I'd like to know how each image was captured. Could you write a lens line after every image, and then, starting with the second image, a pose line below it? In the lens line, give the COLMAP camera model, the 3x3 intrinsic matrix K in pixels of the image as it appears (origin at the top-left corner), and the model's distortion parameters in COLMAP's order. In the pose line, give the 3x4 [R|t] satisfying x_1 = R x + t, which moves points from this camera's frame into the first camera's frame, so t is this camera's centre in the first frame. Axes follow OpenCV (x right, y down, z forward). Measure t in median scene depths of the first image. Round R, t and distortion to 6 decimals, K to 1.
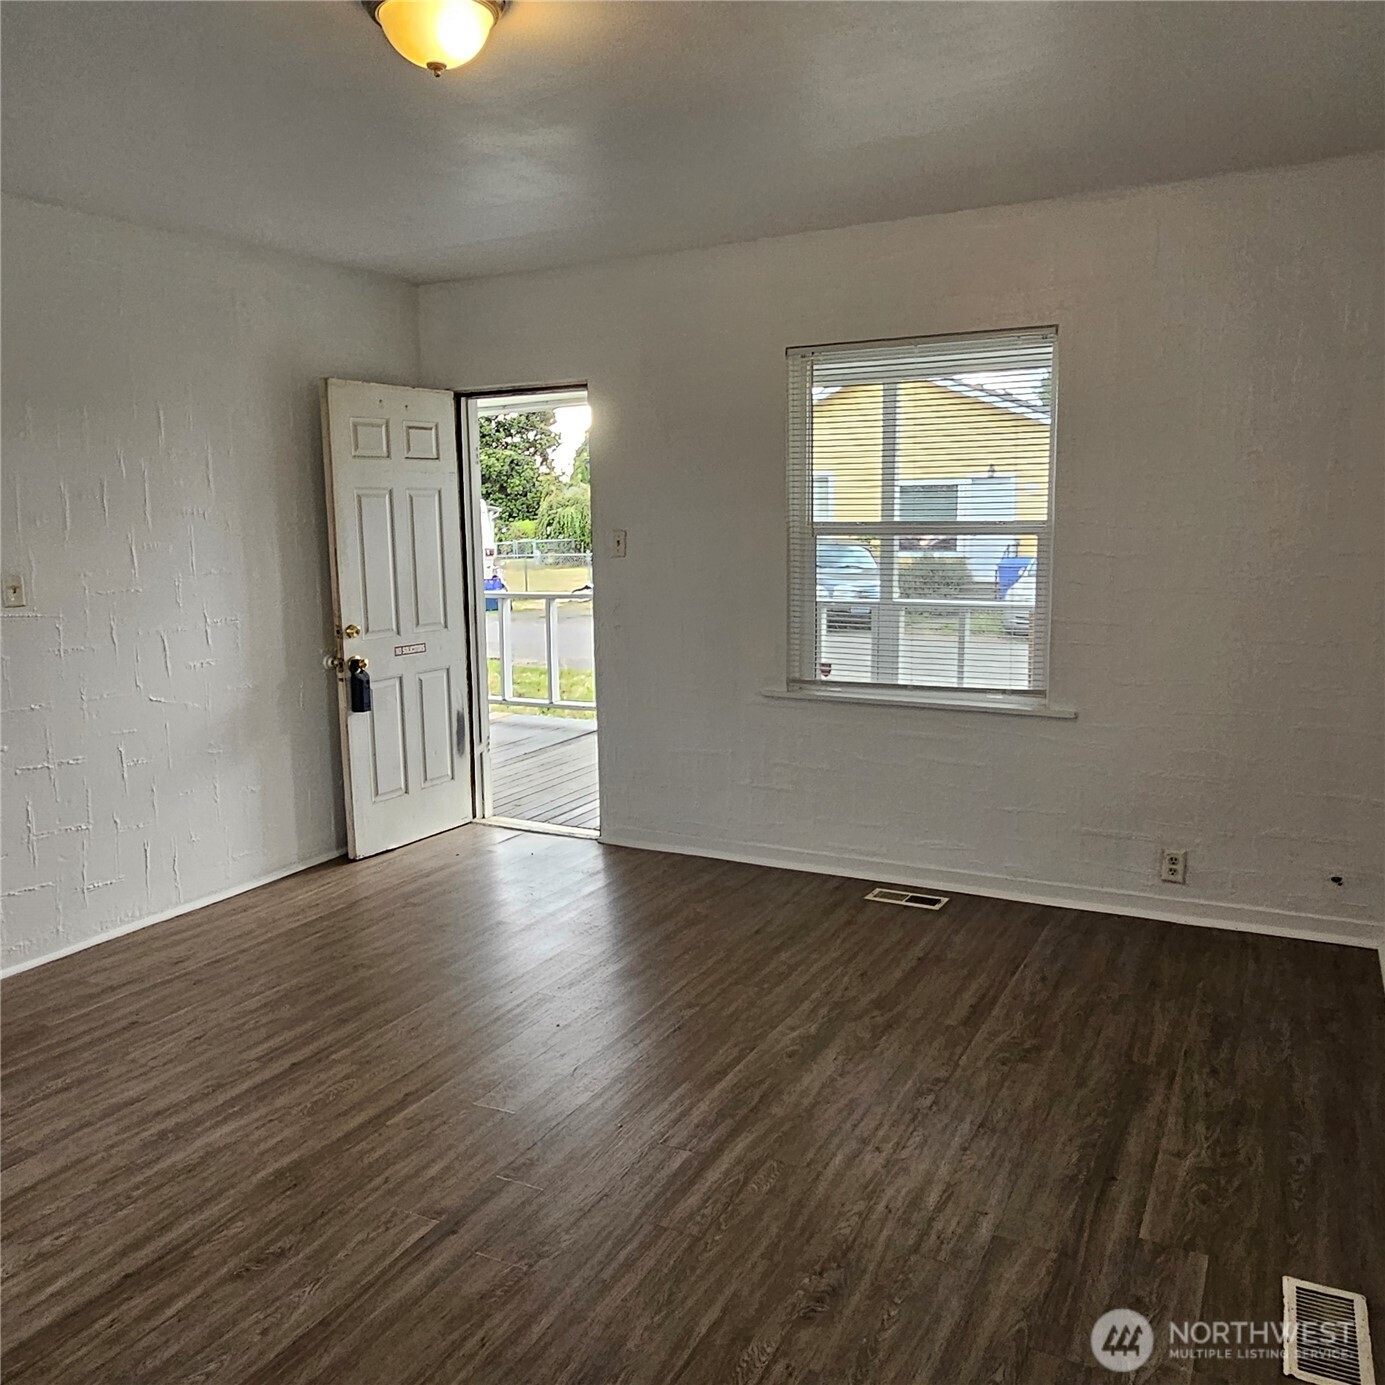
lens RADIAL K [[1186.0, 0, 657.5], [0, 1186.0, 694.5], [0, 0, 1]] dist [0.000550, -0.005140]
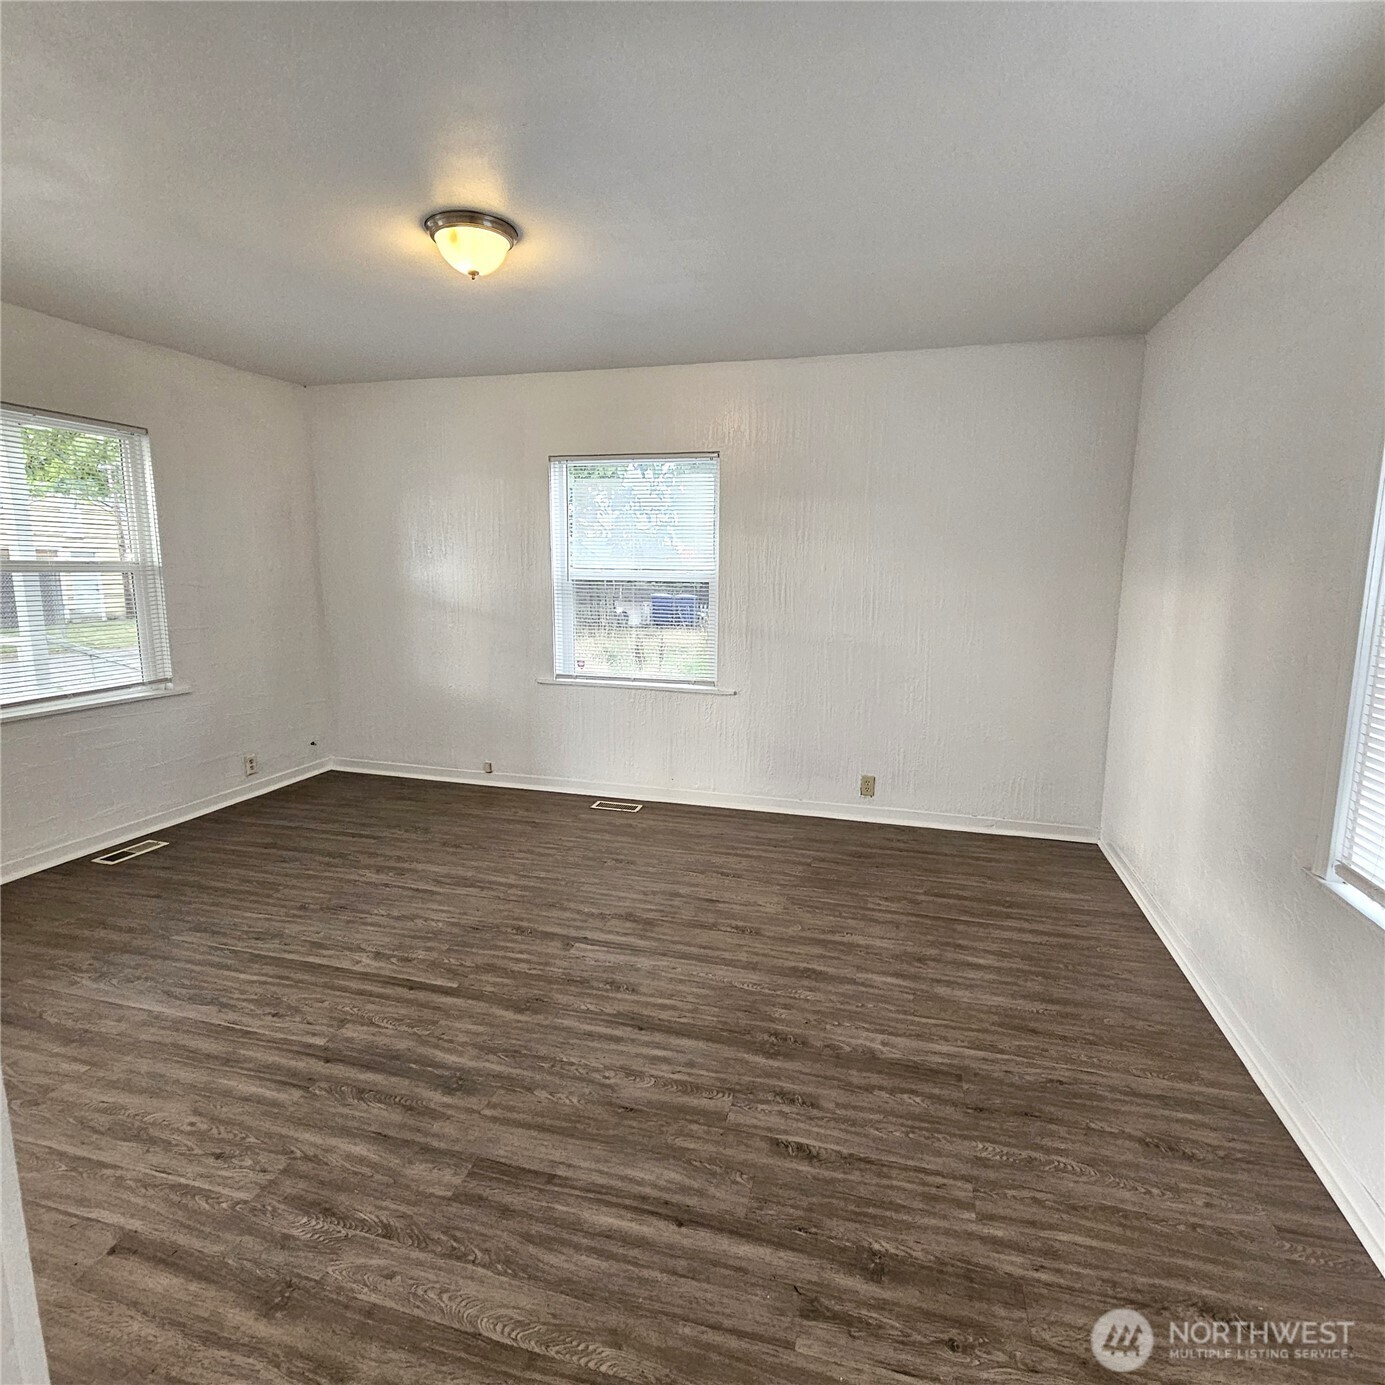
lens RADIAL K [[756.1, 0, 695.4], [0, 756.1, 698.2], [0, 0, 1]] dist [-0.000899, 0.000777]
pose [[-0.229902, -0.155422, 0.960723, -0.951993], [0.132448, 0.972984, 0.189101, -0.090823], [-0.964159, 0.170720, -0.203106, 0.730840]]
